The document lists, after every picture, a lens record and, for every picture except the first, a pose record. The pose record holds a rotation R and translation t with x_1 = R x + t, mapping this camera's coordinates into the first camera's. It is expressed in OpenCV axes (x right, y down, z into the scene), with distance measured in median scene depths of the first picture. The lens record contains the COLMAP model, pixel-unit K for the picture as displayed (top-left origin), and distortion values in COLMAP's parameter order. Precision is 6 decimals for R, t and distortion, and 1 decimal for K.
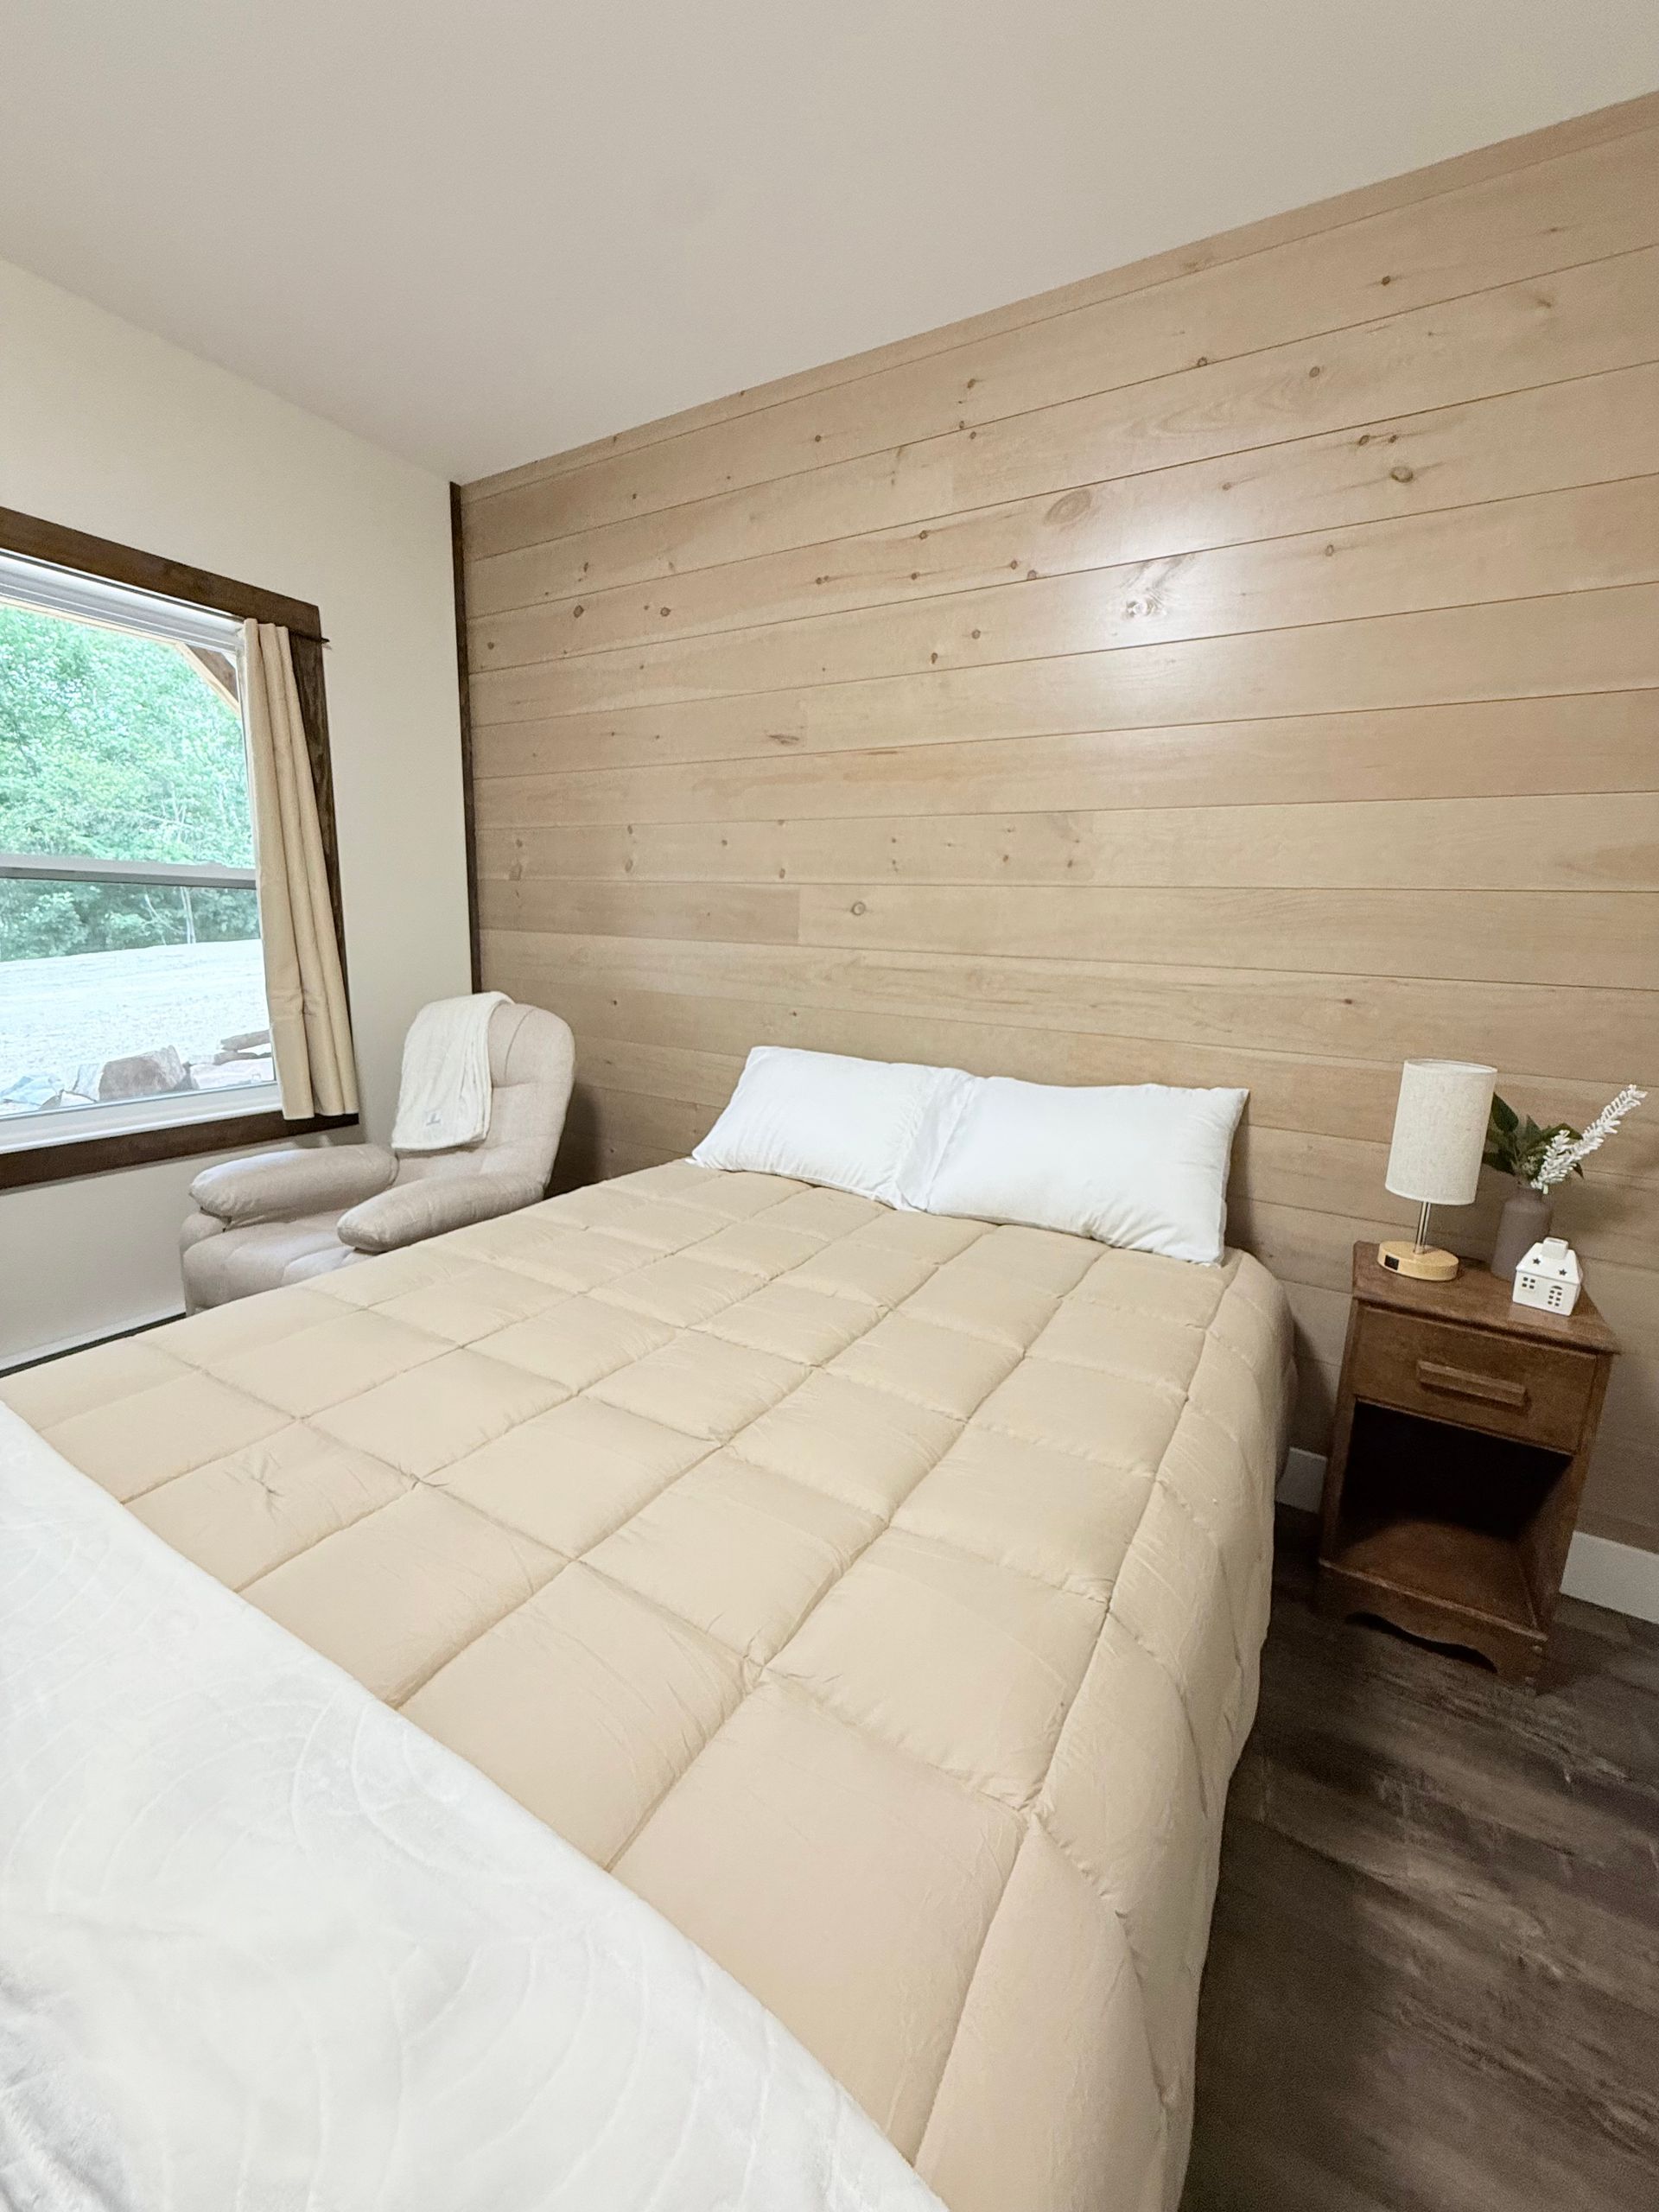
lens RADIAL K [[886.7, 0, 834.8], [0, 886.7, 1099.2], [0, 0, 1]] dist [0.000239, -0.000165]
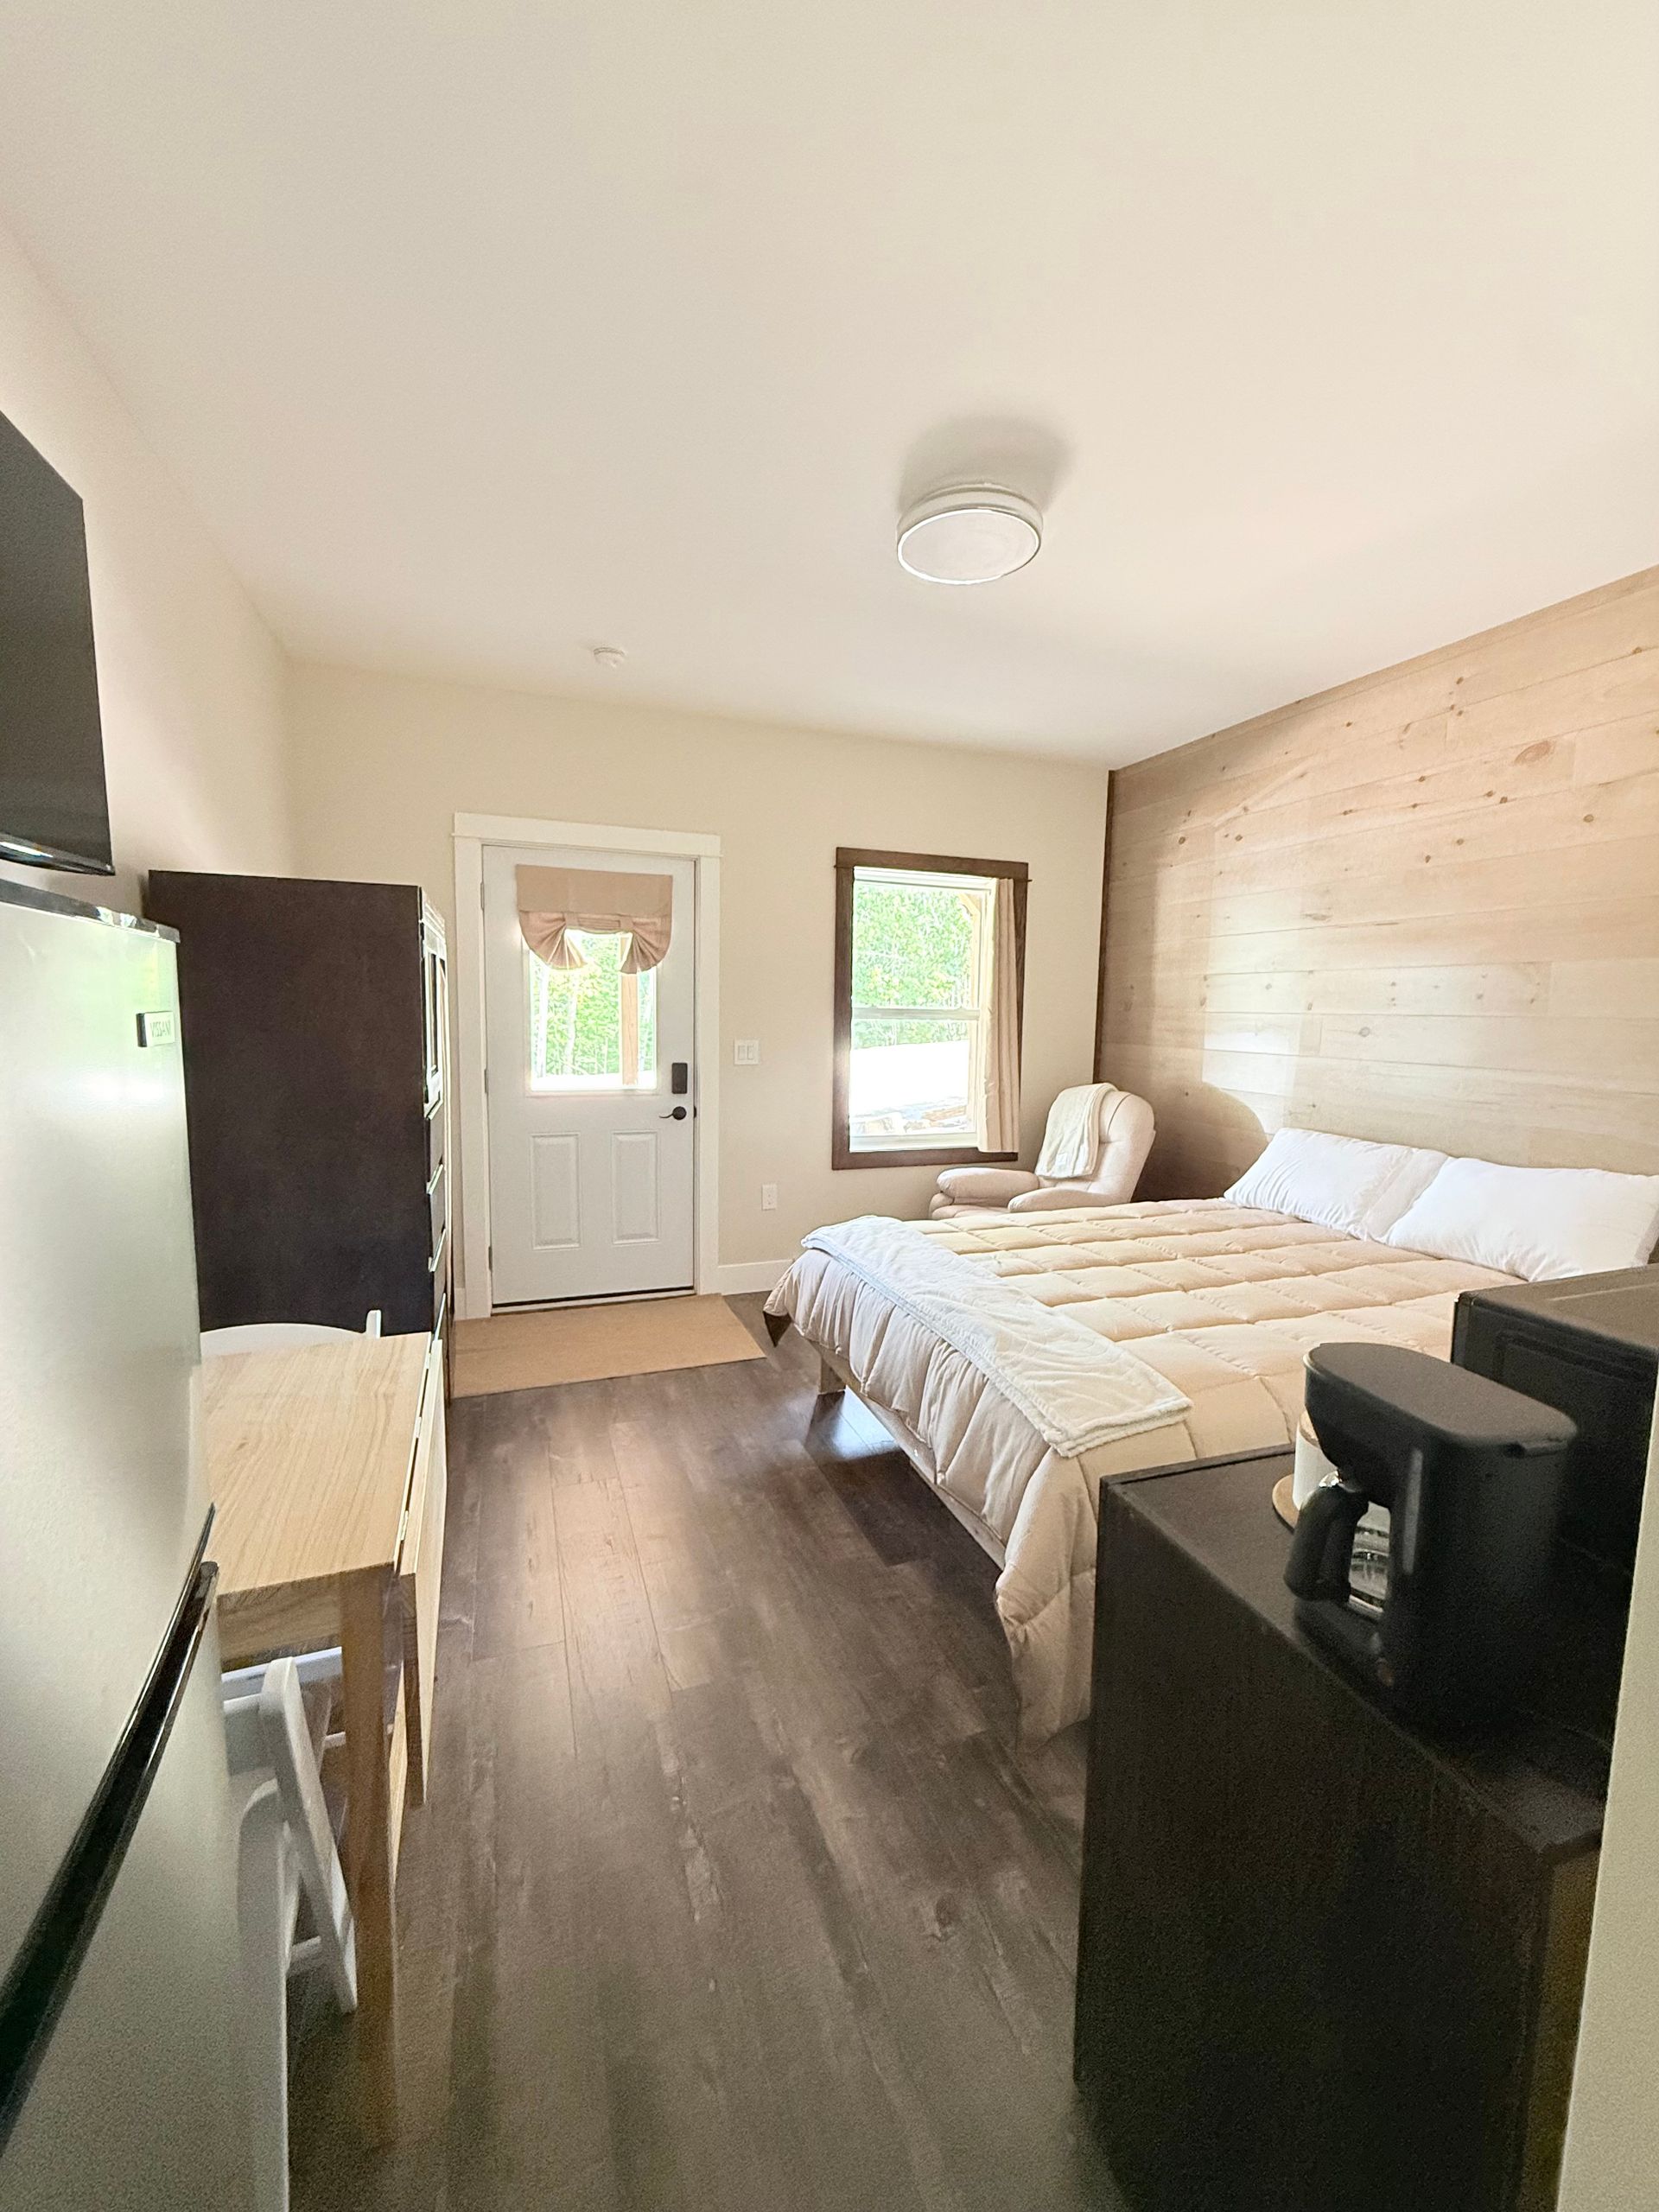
lens RADIAL K [[886.7, 0, 834.8], [0, 886.7, 1099.2], [0, 0, 1]] dist [0.000239, -0.000165]
pose [[0.782373, 0.044447, -0.621222, 0.231684], [-0.113867, 0.990846, -0.072512, 0.081052], [0.612313, 0.127468, 0.780273, -0.551960]]
